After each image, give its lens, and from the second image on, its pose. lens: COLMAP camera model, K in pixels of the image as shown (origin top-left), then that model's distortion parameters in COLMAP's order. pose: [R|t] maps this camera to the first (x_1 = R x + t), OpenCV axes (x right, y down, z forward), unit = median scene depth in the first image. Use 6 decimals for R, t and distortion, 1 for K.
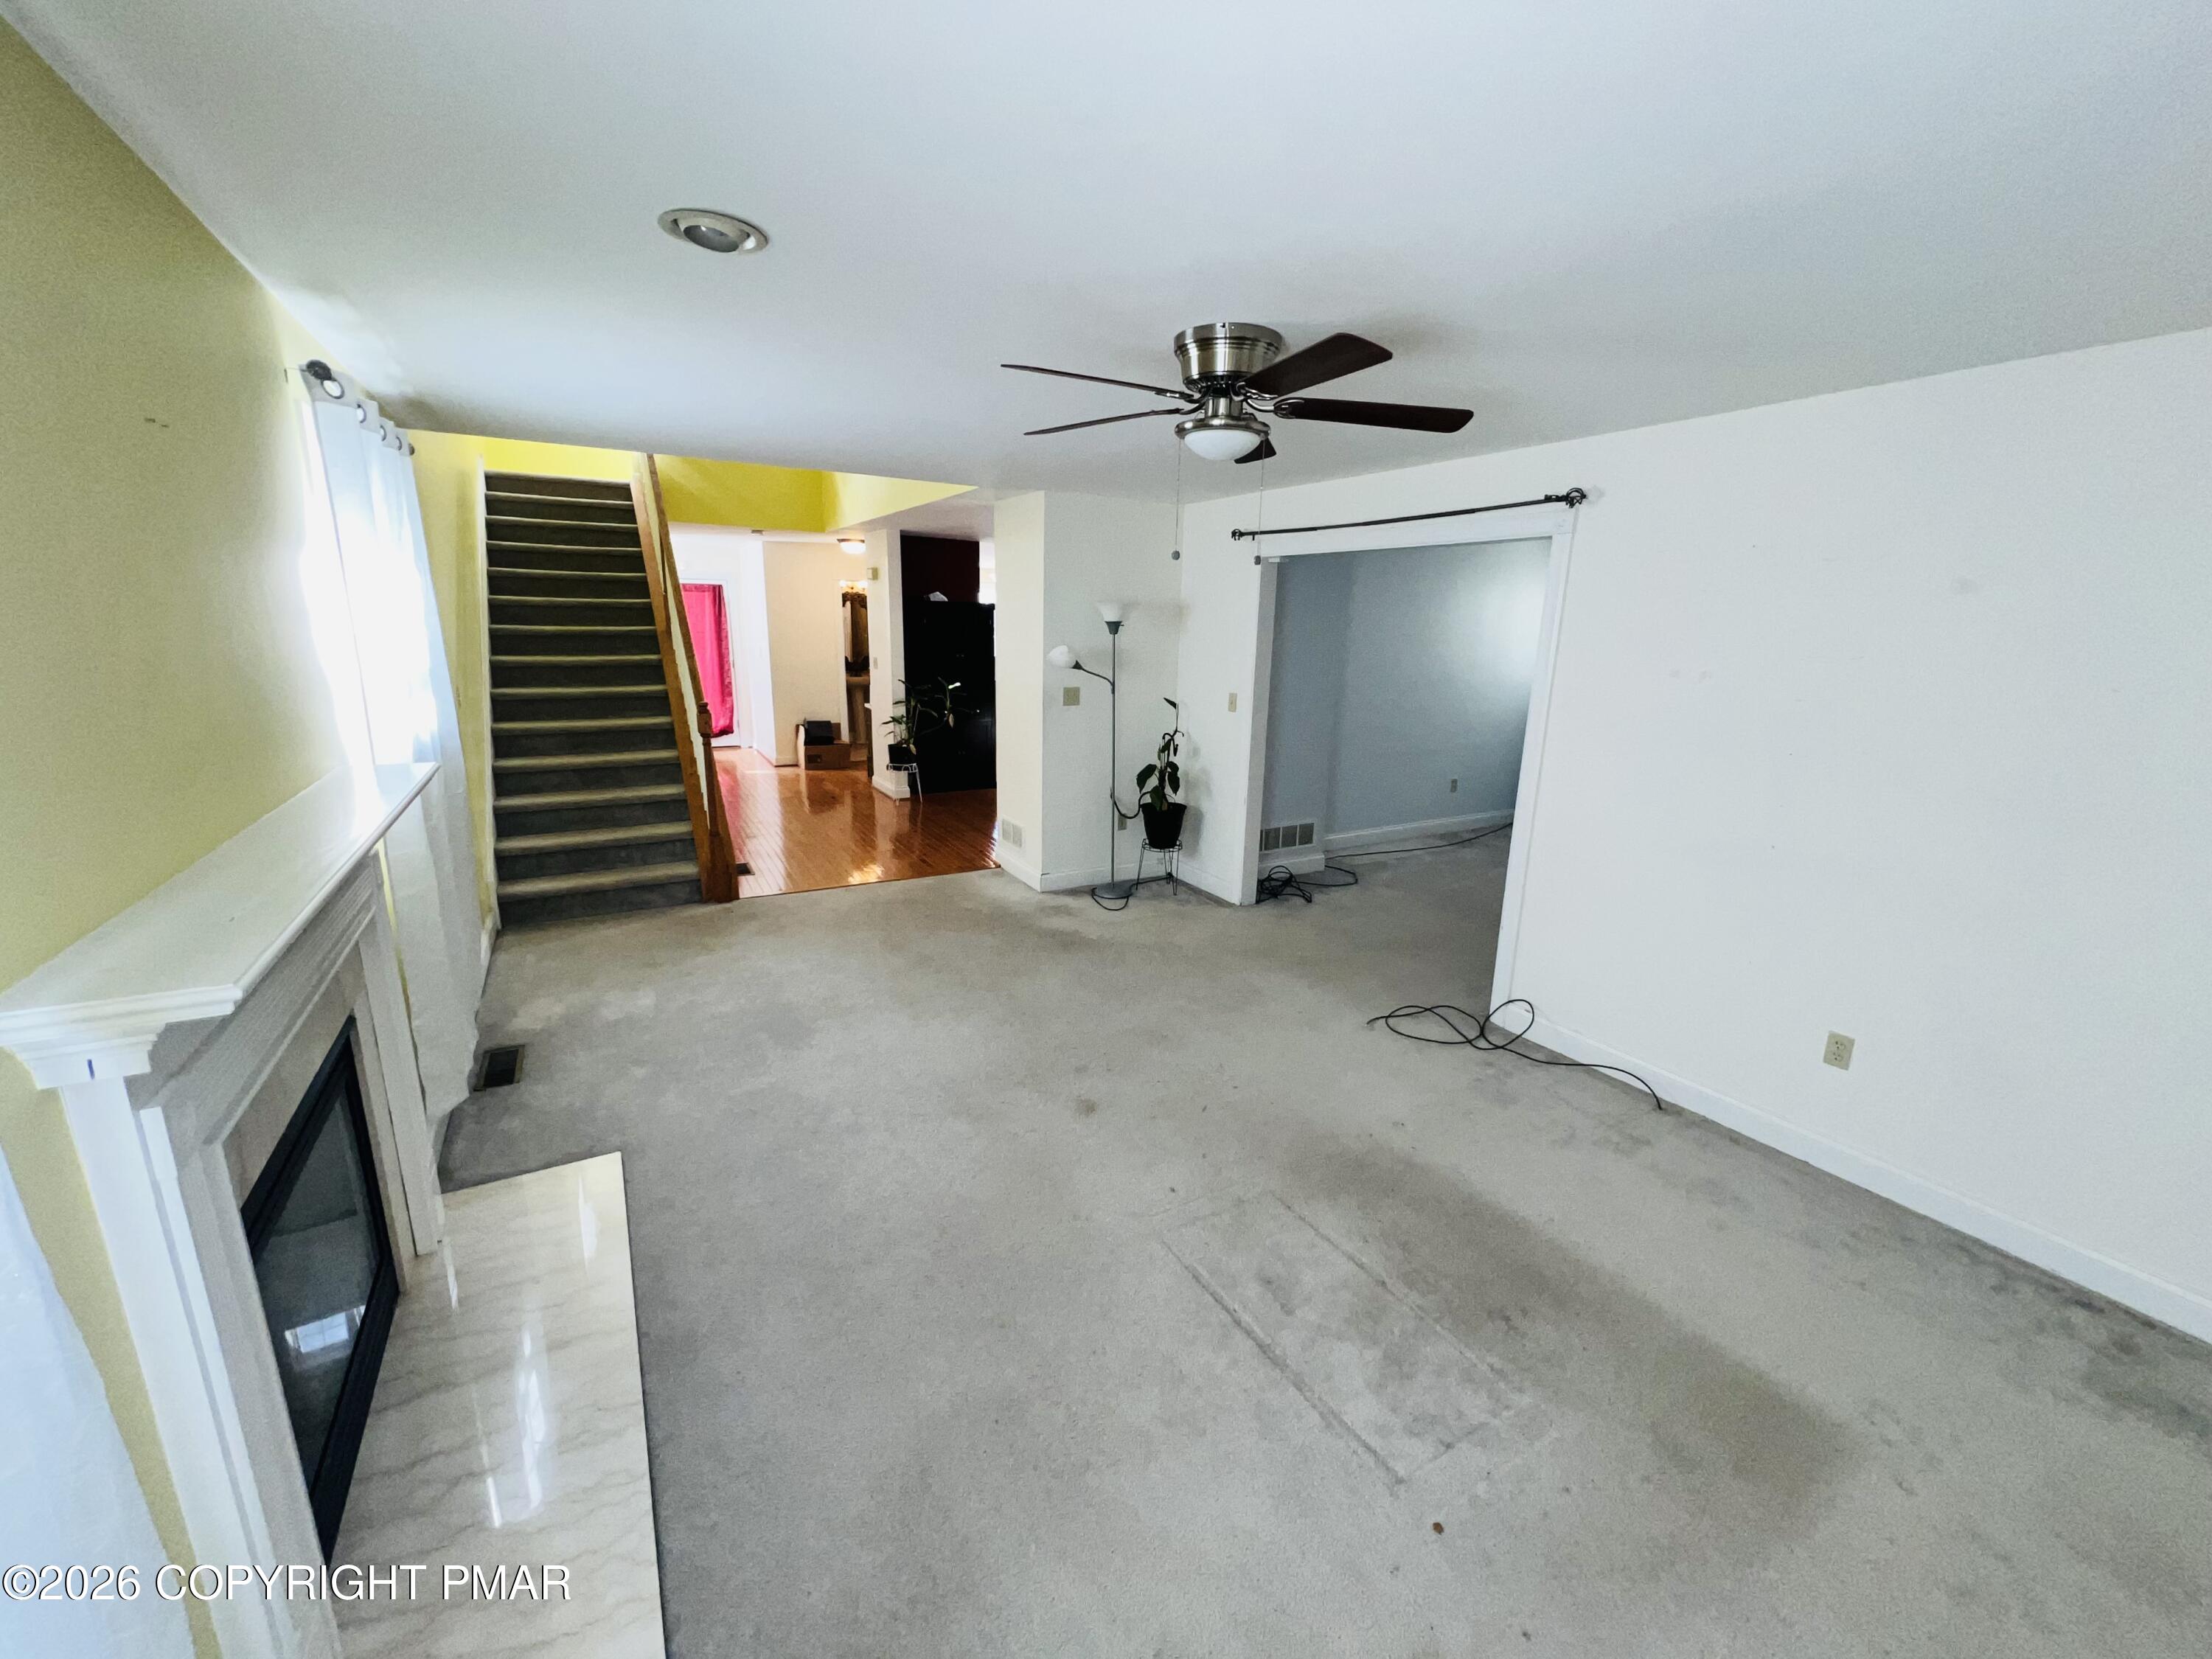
lens RADIAL K [[919.3, 0, 1106.0], [0, 919.3, 829.5], [0, 0, 1]] dist [-0.000280, 0.000180]
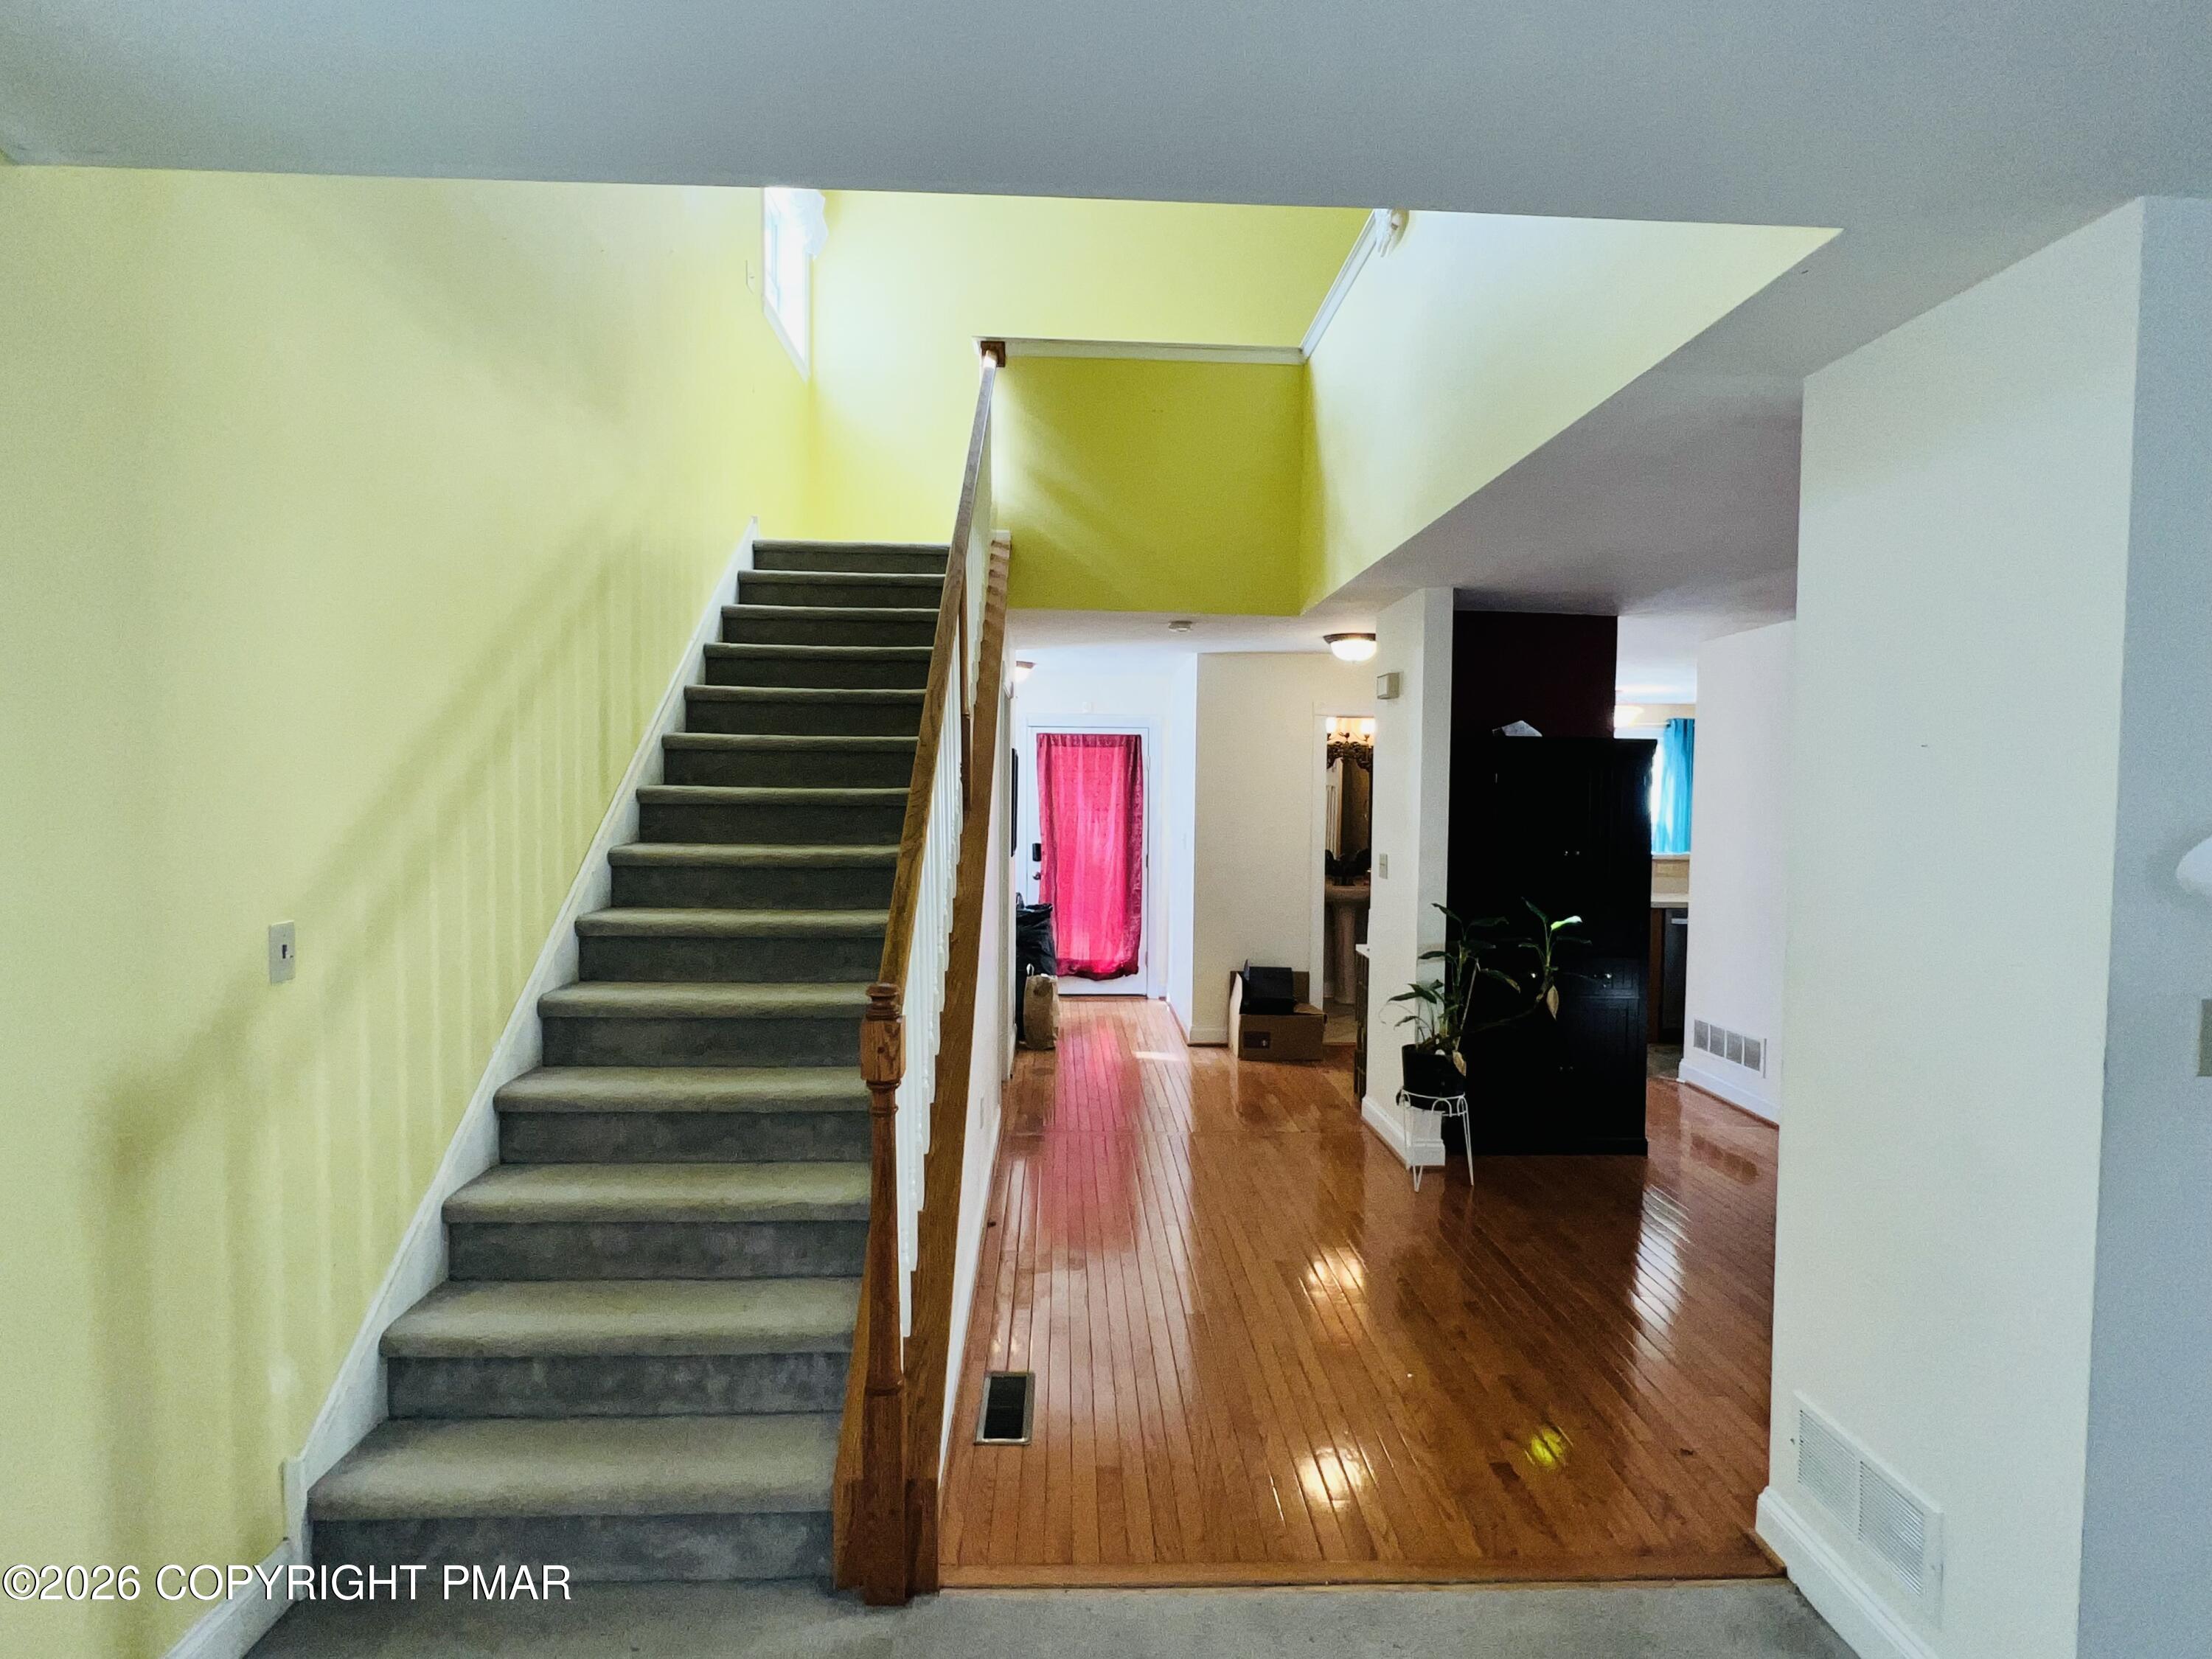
lens RADIAL K [[1137.2, 0, 1103.1], [0, 1137.2, 850.0], [0, 0, 1]] dist [0.002021, 0.000231]
pose [[0.888985, 0.012878, -0.457756, -0.102245], [-0.096240, 0.982534, -0.159261, -0.075672], [0.447710, 0.185635, 0.874697, 0.386449]]
